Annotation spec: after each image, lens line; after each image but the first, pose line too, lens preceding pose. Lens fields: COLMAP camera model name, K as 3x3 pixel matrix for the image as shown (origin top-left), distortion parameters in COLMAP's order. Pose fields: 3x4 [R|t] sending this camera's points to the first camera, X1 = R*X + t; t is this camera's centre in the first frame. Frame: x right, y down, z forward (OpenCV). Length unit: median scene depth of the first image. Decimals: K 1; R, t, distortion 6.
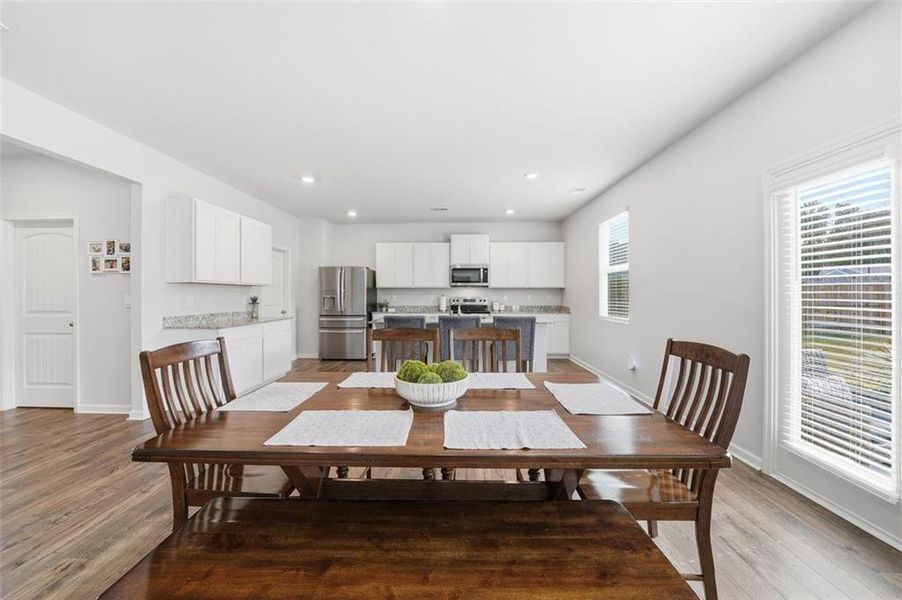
lens RADIAL K [[338.2, 0, 446.1], [0, 338.2, 294.9], [0, 0, 1]] dist [-0.017328, 0.000063]
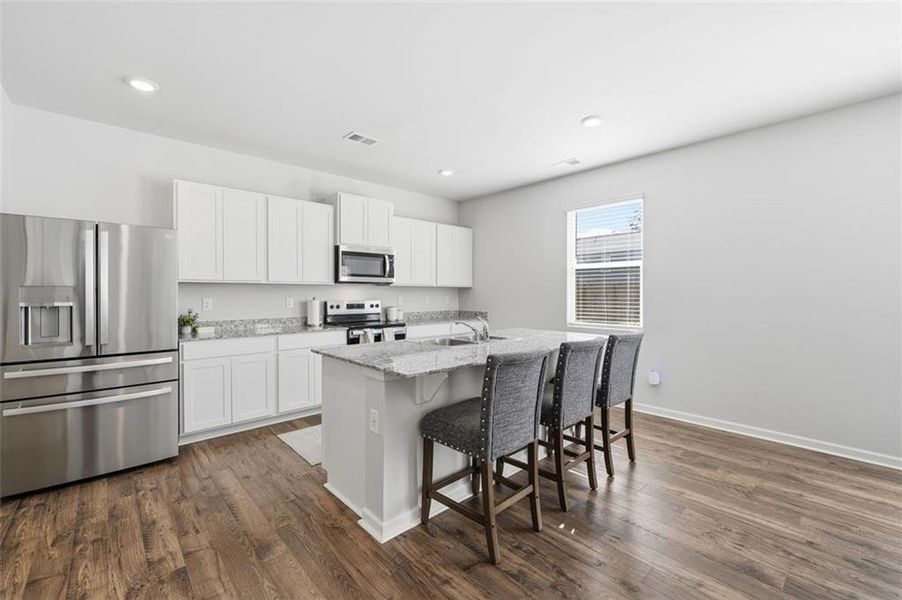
lens RADIAL K [[378.2, 0, 445.3], [0, 378.2, 294.8], [0, 0, 1]] dist [0.000469, 0.000081]
pose [[0.713073, -0.001333, 0.701088, -0.321412], [0.000649, 0.999999, 0.001242, -0.005397], [-0.701089, -0.000431, 0.713074, 0.441137]]
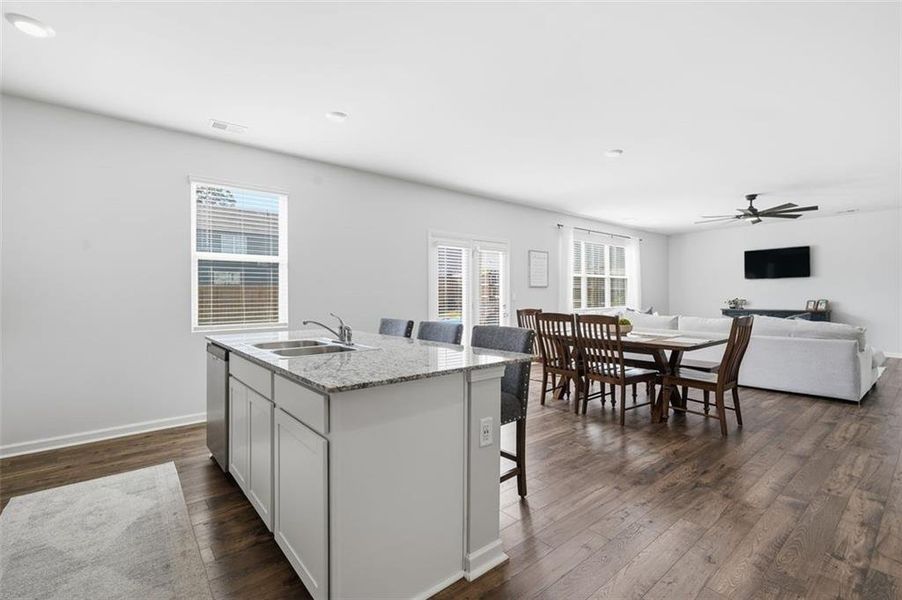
lens RADIAL K [[399.0, 0, 446.2], [0, 399.0, 296.2], [0, 0, 1]] dist [-0.000512, 0.006721]
pose [[-0.657957, 0.004690, 0.753041, -0.332786], [0.007945, 0.999968, 0.000714, 0.006109], [-0.753013, 0.006453, -0.657974, 0.910479]]
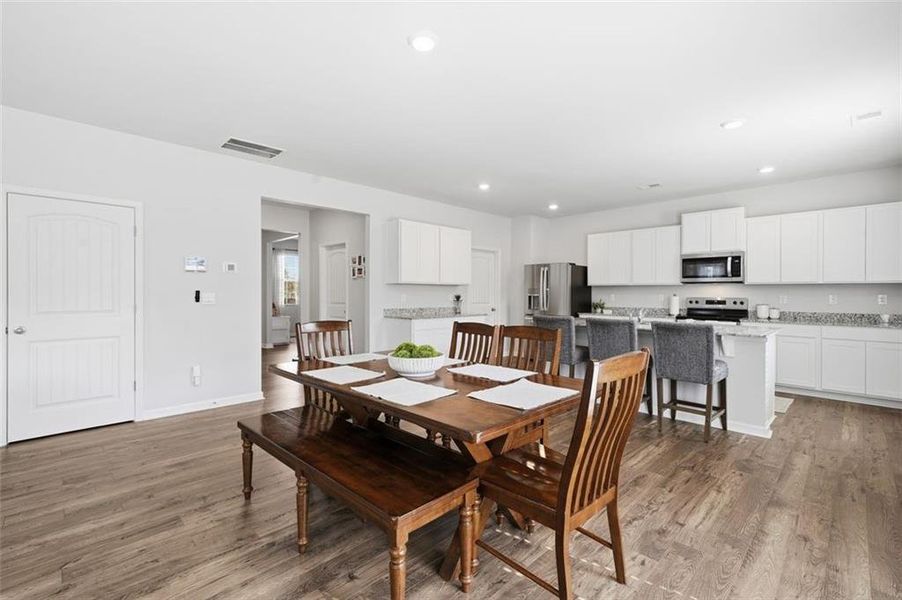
lens RADIAL K [[399.0, 0, 446.2], [0, 399.0, 296.2], [0, 0, 1]] dist [-0.000512, 0.006721]
pose [[0.722724, 0.009657, -0.691069, 0.264241], [-0.005594, 0.999951, 0.008123, -0.000010], [0.691114, -0.002005, 0.722743, -0.006248]]
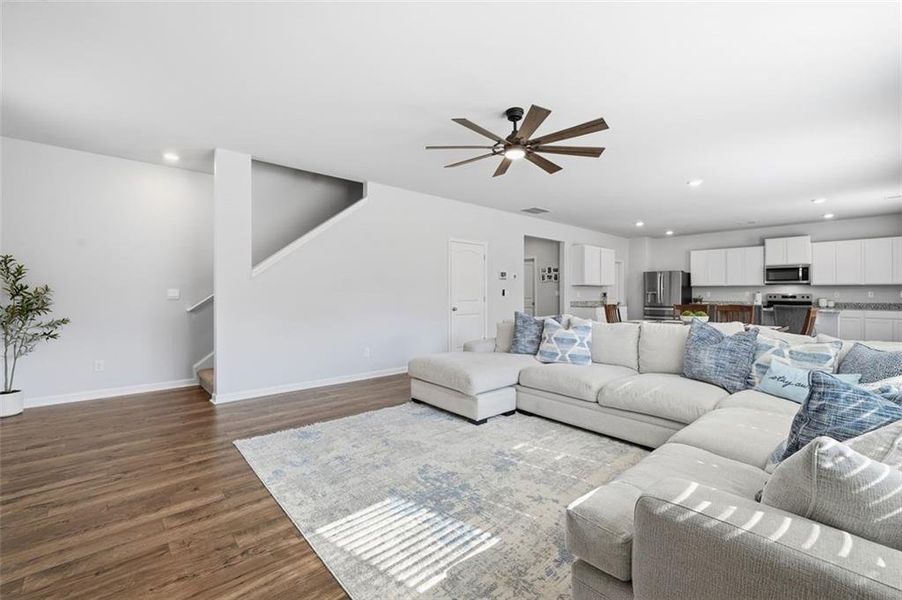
lens RADIAL K [[387.0, 0, 444.8], [0, 387.0, 293.5], [0, 0, 1]] dist [-0.001023, -0.000022]
pose [[0.691895, 0.003403, -0.721990, 0.220447], [-0.003846, 0.999992, 0.001027, 0.009280], [0.721988, 0.002066, 0.691903, -0.730496]]
